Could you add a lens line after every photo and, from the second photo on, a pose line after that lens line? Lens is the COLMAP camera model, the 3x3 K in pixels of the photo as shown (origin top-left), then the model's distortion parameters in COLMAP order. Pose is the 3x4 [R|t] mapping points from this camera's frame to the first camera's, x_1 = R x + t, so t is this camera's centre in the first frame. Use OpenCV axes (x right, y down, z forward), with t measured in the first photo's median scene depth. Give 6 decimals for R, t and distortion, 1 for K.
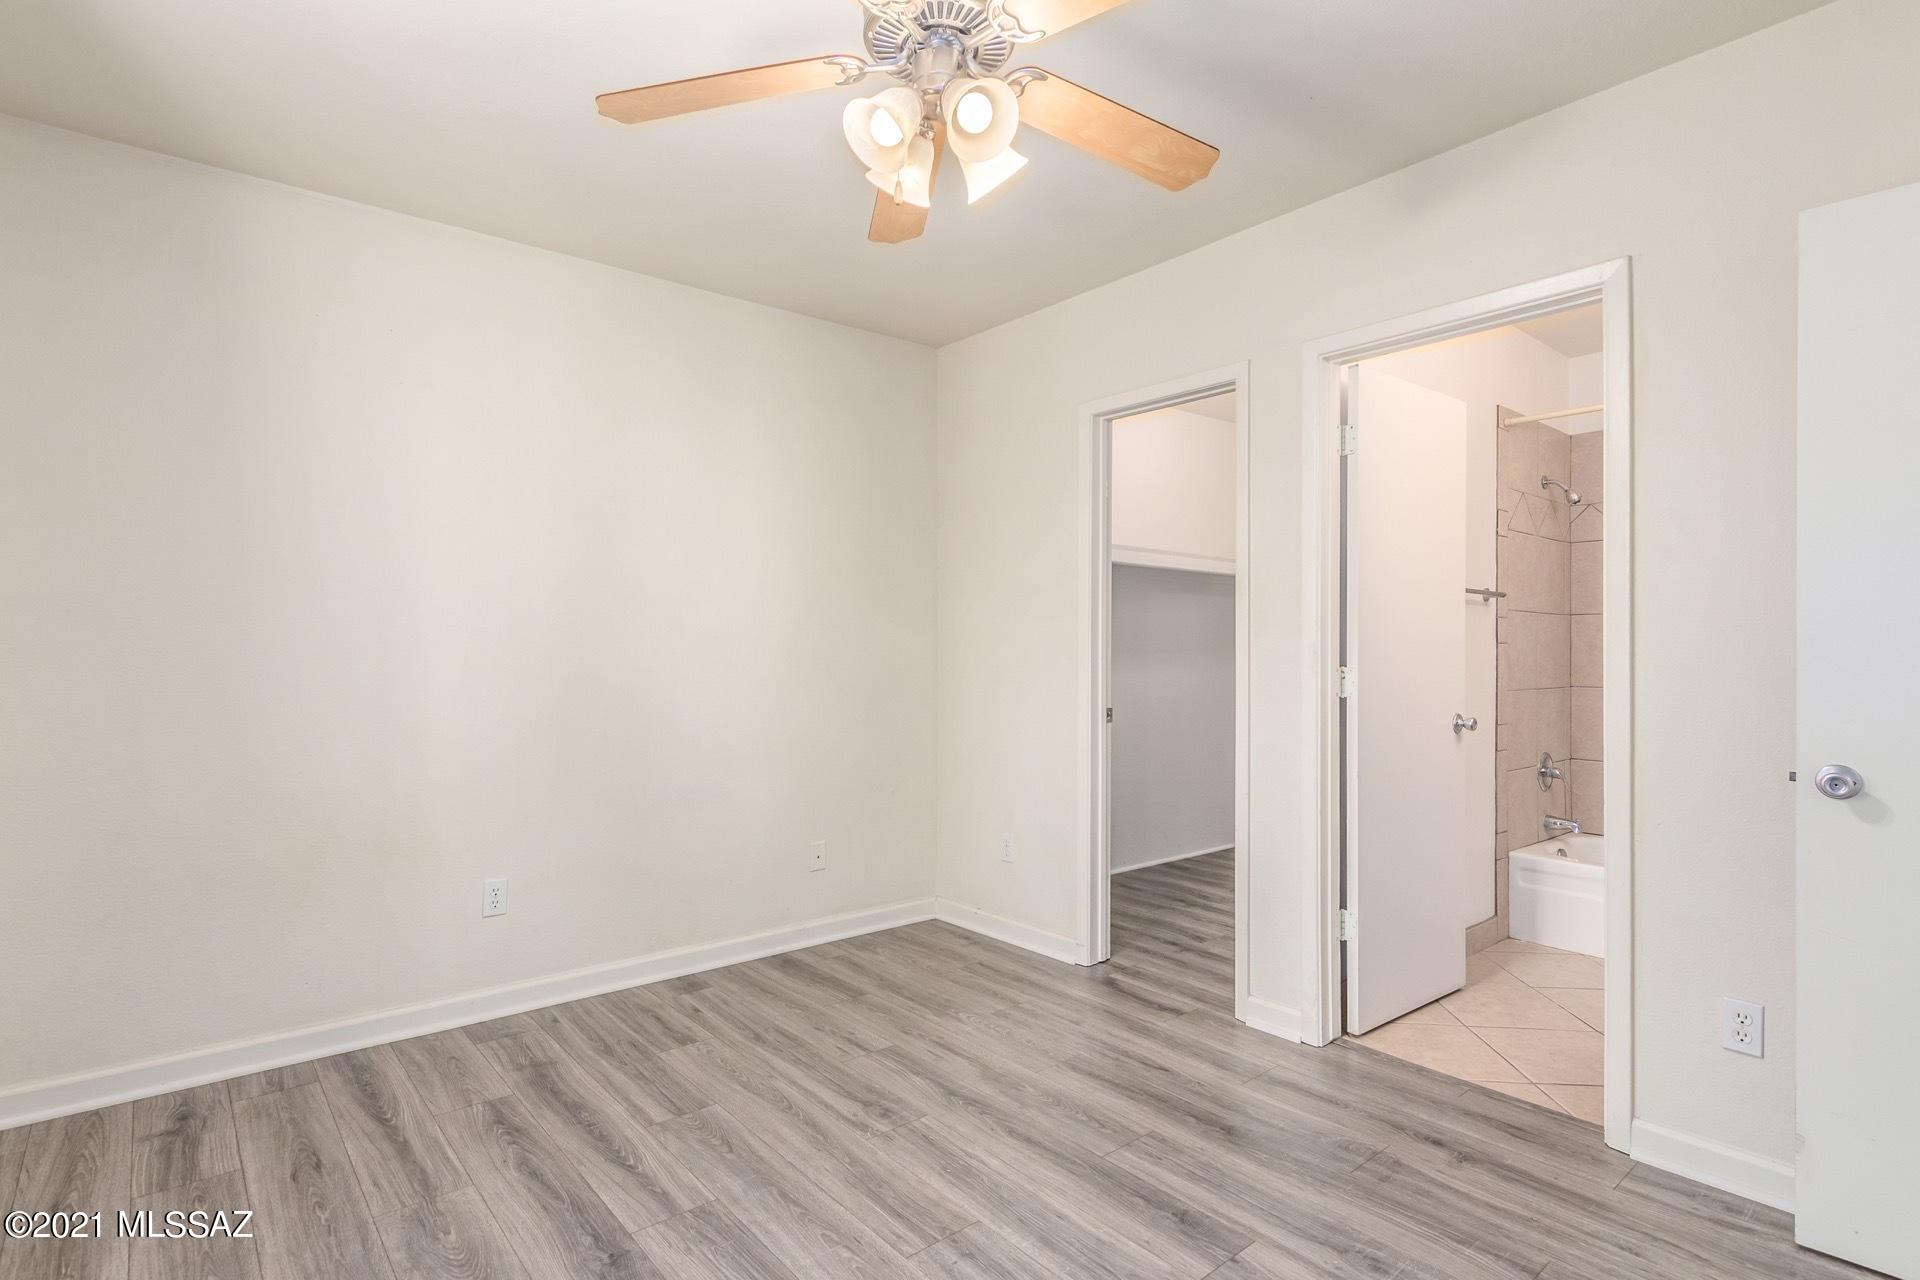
lens RADIAL K [[936.5, 0, 964.8], [0, 936.5, 646.6], [0, 0, 1]] dist [0.009418, -0.000622]
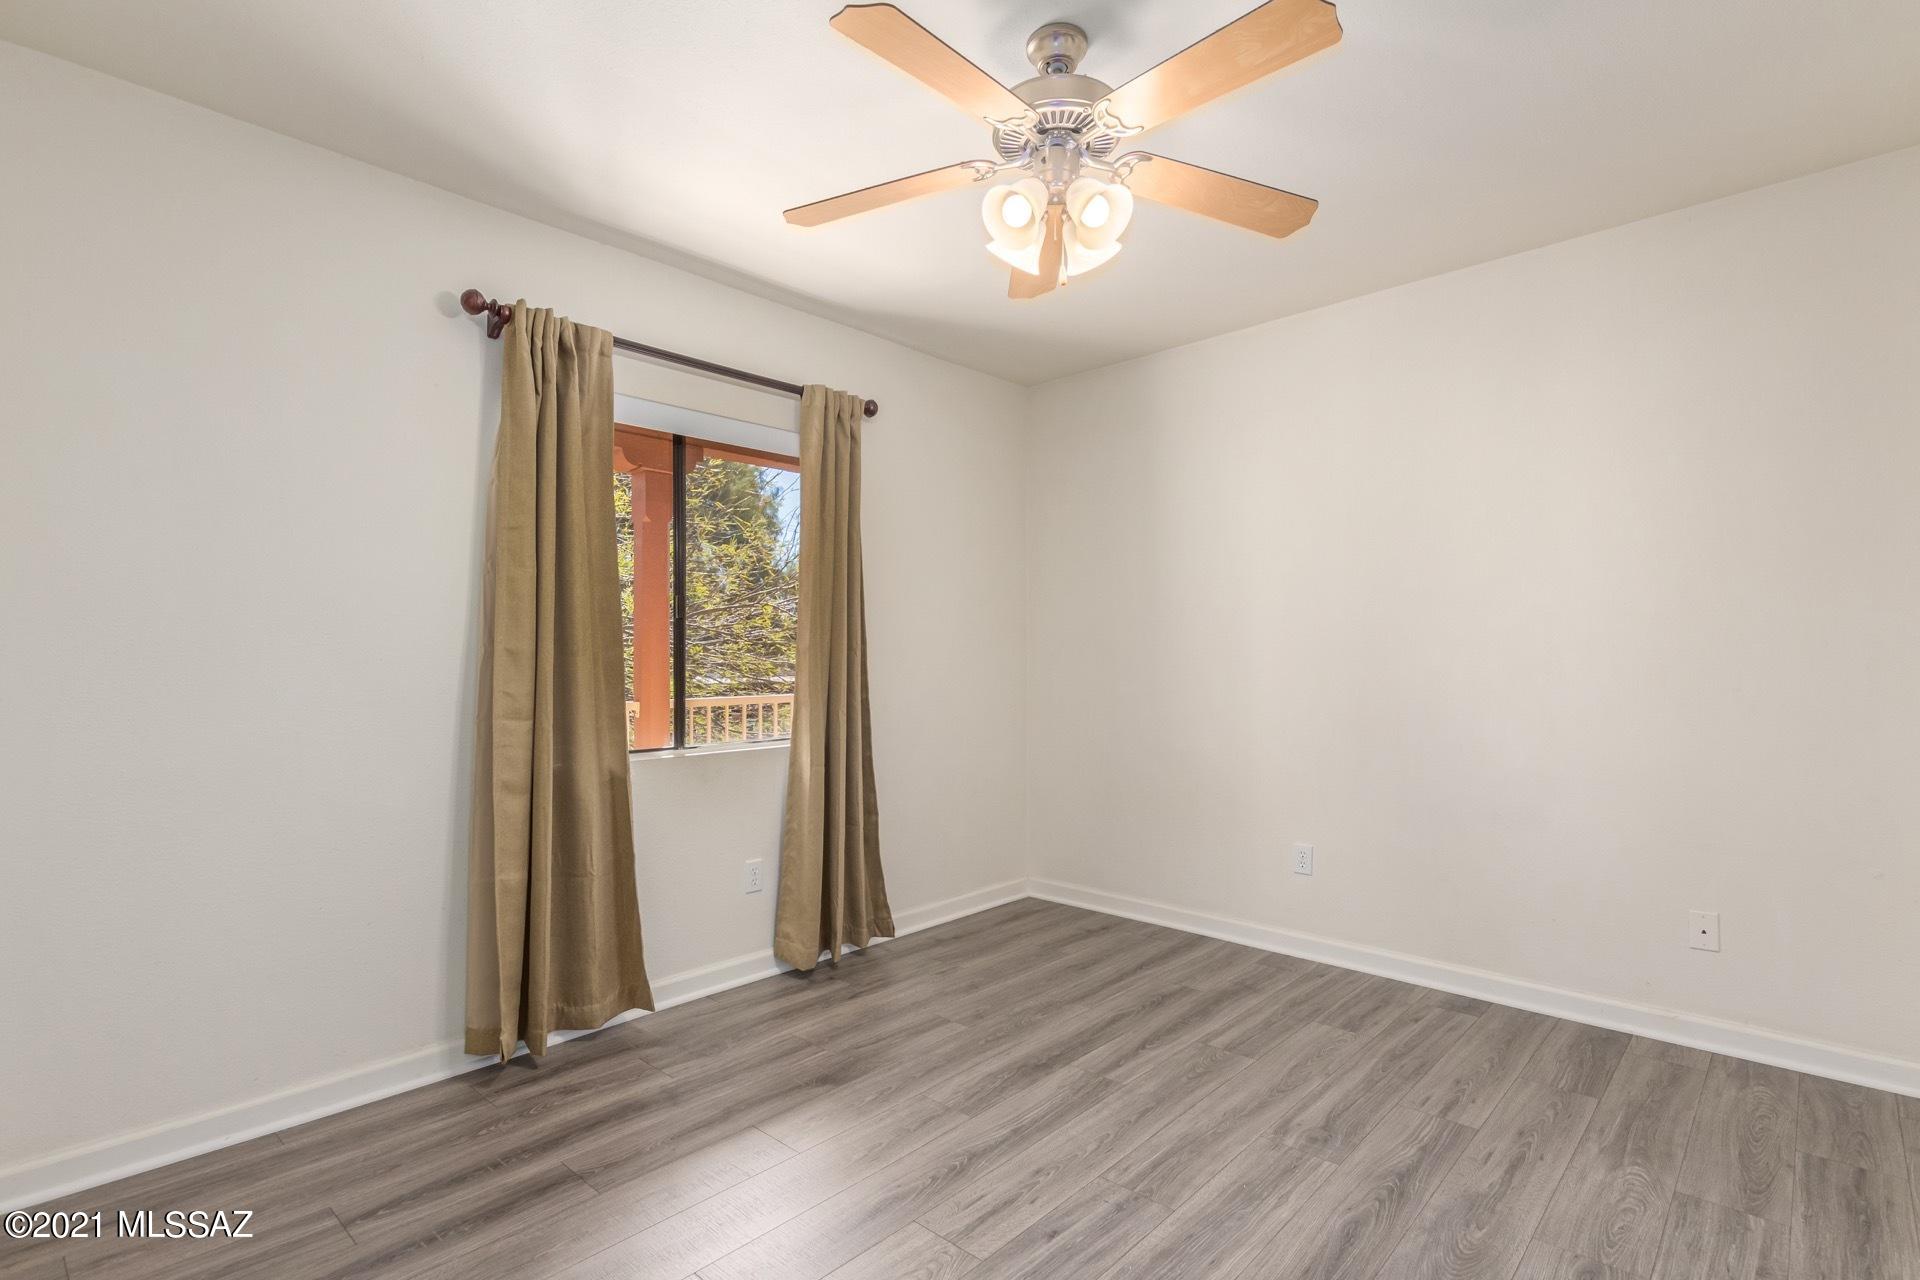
lens RADIAL K [[937.2, 0, 947.4], [0, 937.2, 651.4], [0, 0, 1]] dist [0.017821, -0.010431]
pose [[0.112198, -0.007719, -0.993656, 0.731027], [0.007325, 0.999949, -0.006941, 0.008857], [0.993659, -0.006500, 0.112249, 0.470357]]
